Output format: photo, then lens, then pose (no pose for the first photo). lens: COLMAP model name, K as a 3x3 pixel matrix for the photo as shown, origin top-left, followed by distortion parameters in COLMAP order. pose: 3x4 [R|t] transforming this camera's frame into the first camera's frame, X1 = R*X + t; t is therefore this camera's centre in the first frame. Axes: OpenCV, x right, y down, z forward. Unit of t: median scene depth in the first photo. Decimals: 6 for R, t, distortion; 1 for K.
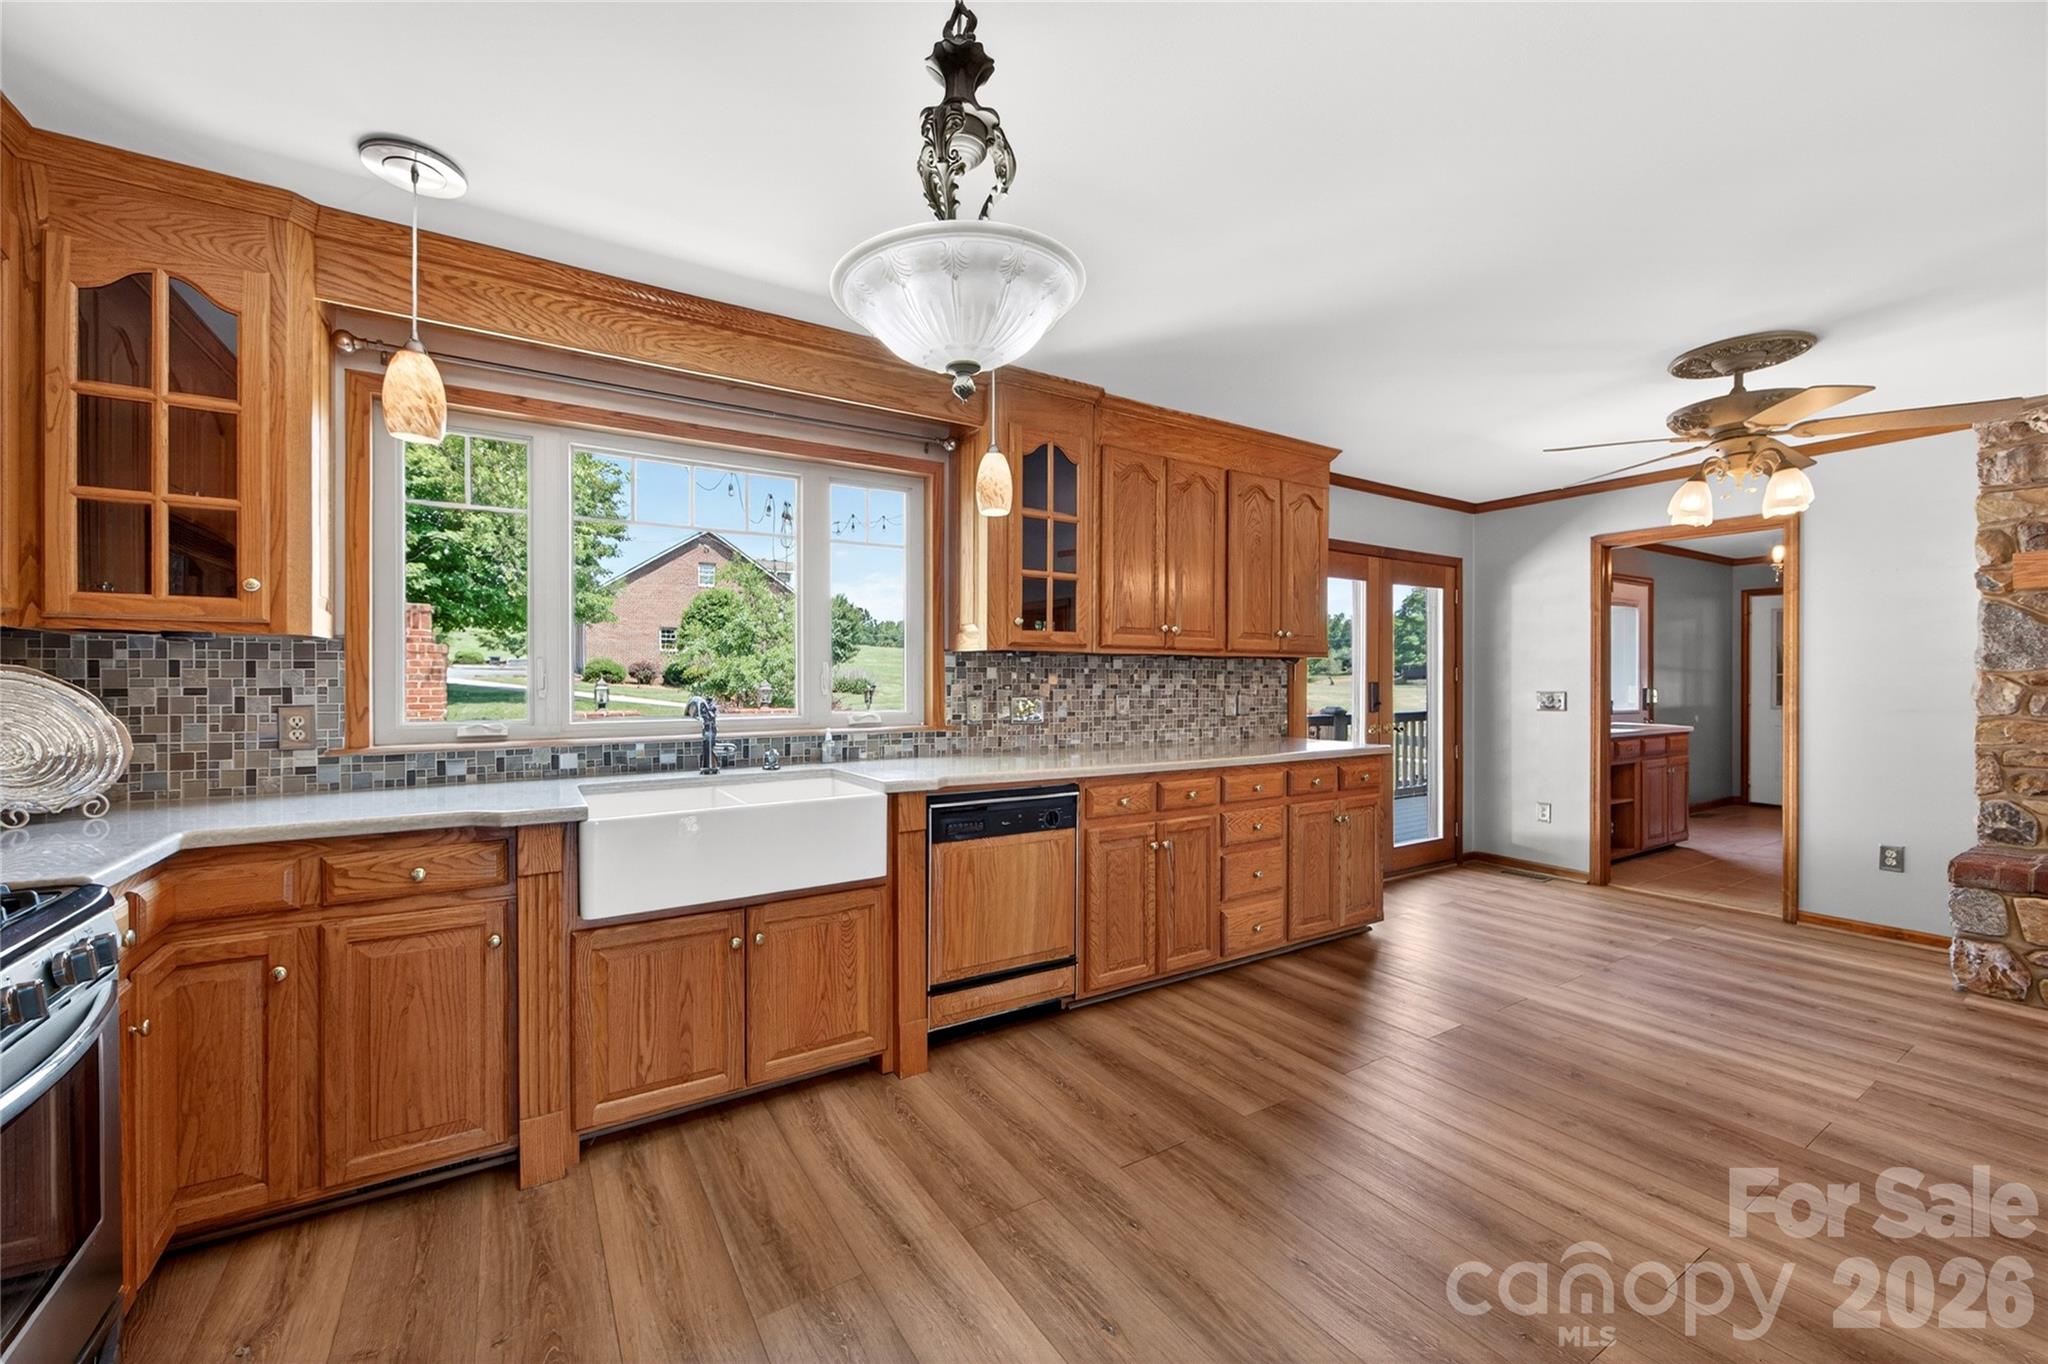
lens RADIAL K [[812.1, 0, 1028.4], [0, 812.1, 682.5], [0, 0, 1]] dist [0.000845, 0.000090]
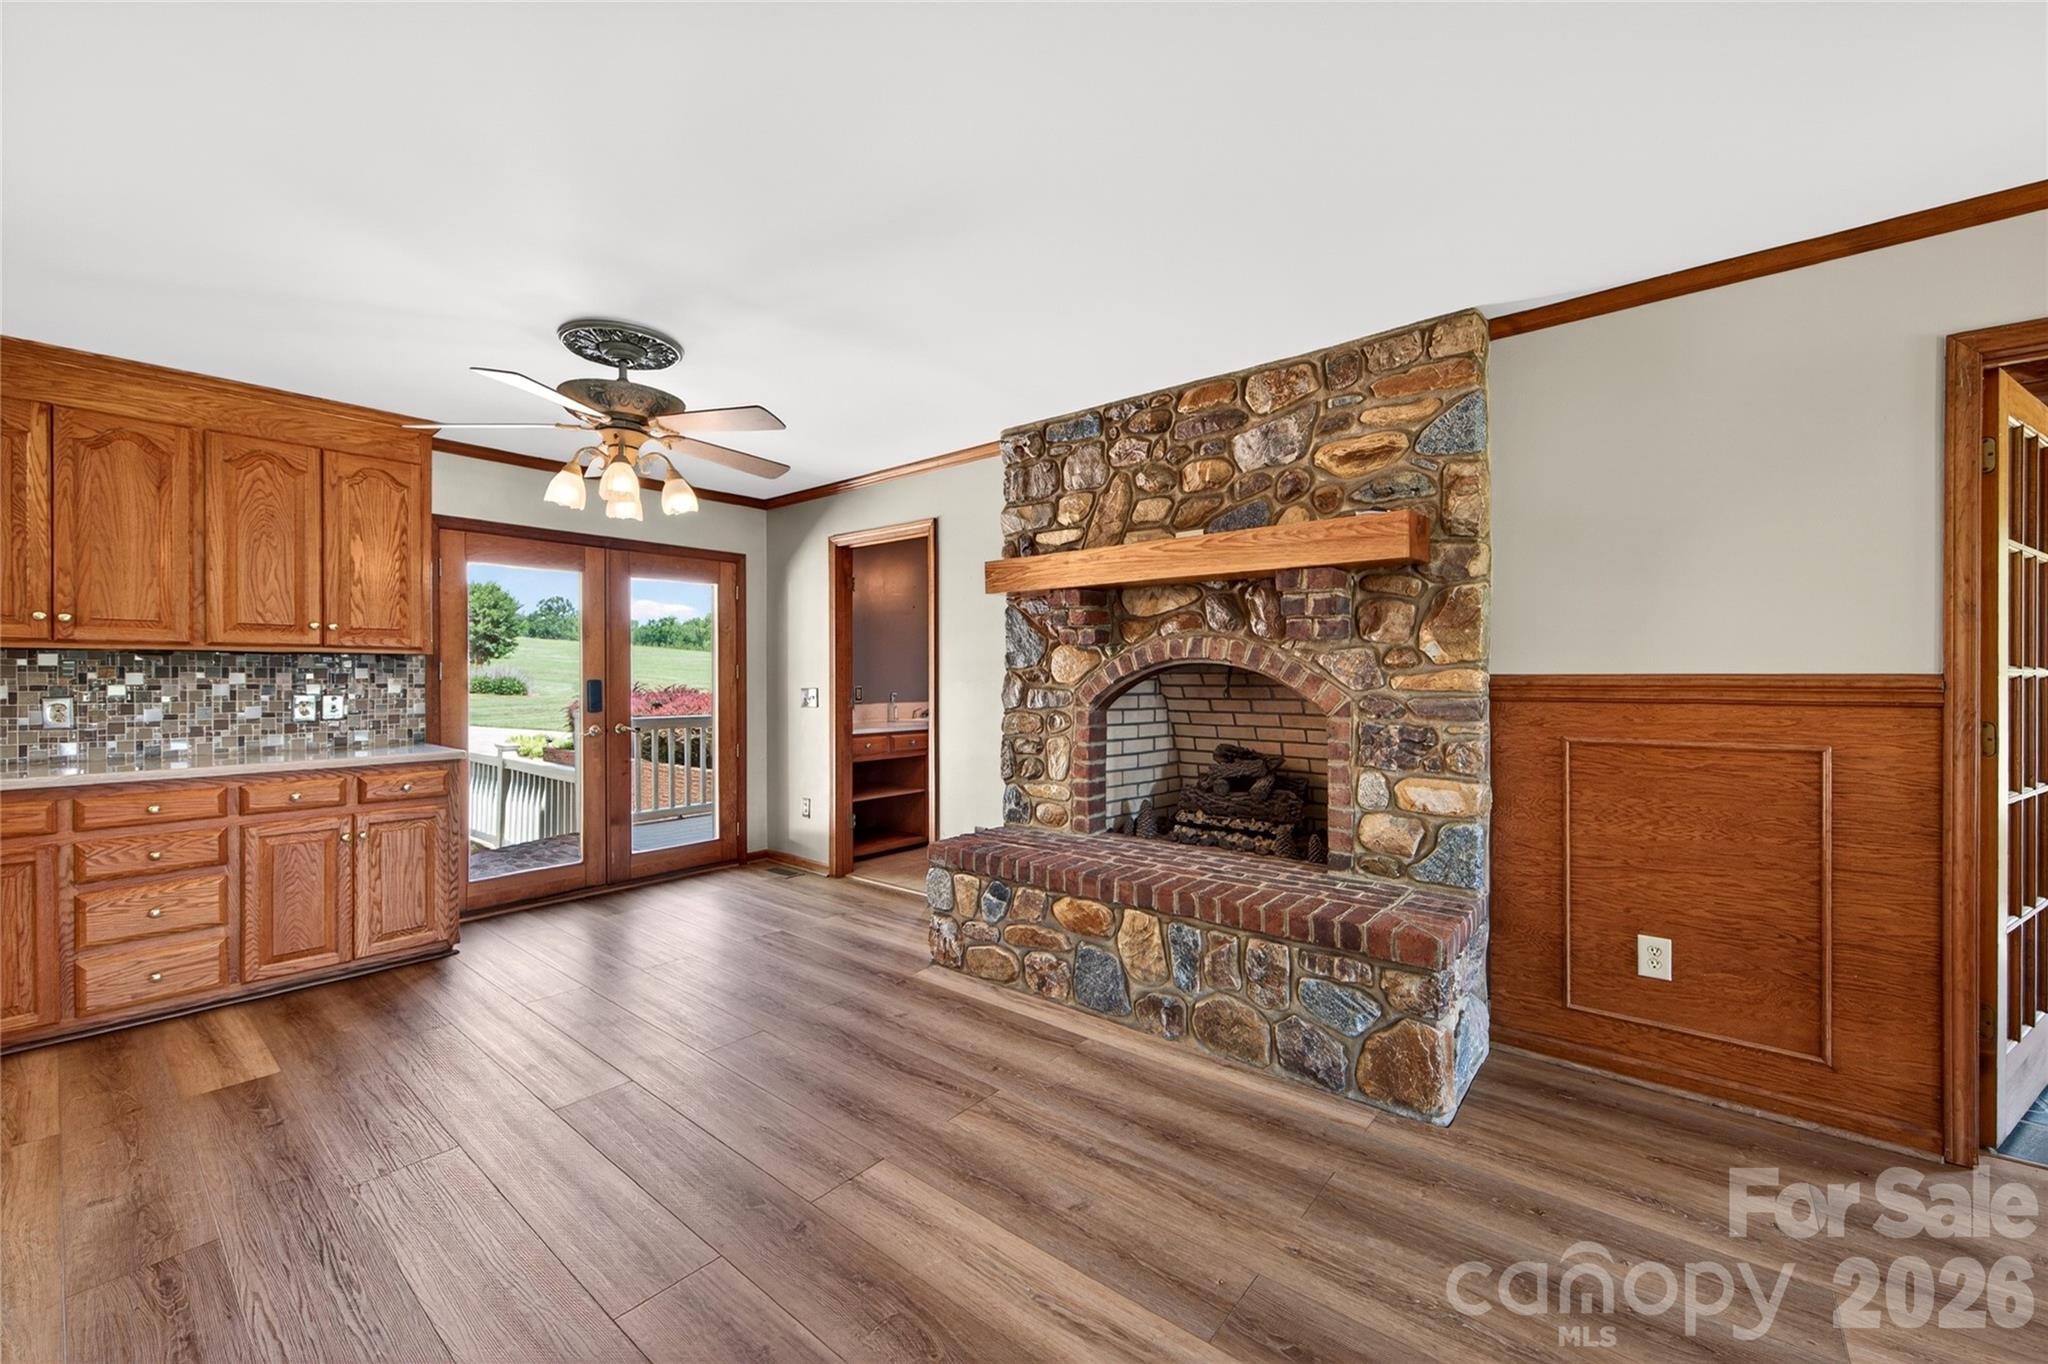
lens RADIAL K [[812.1, 0, 1013.5], [0, 812.1, 678.8], [0, 0, 1]] dist [0.000845, 0.000090]
pose [[0.953549, -0.004355, 0.301207, 0.628904], [0.004533, 0.999990, 0.000108, 0.000244], [-0.301204, 0.001262, 0.953559, -0.045519]]
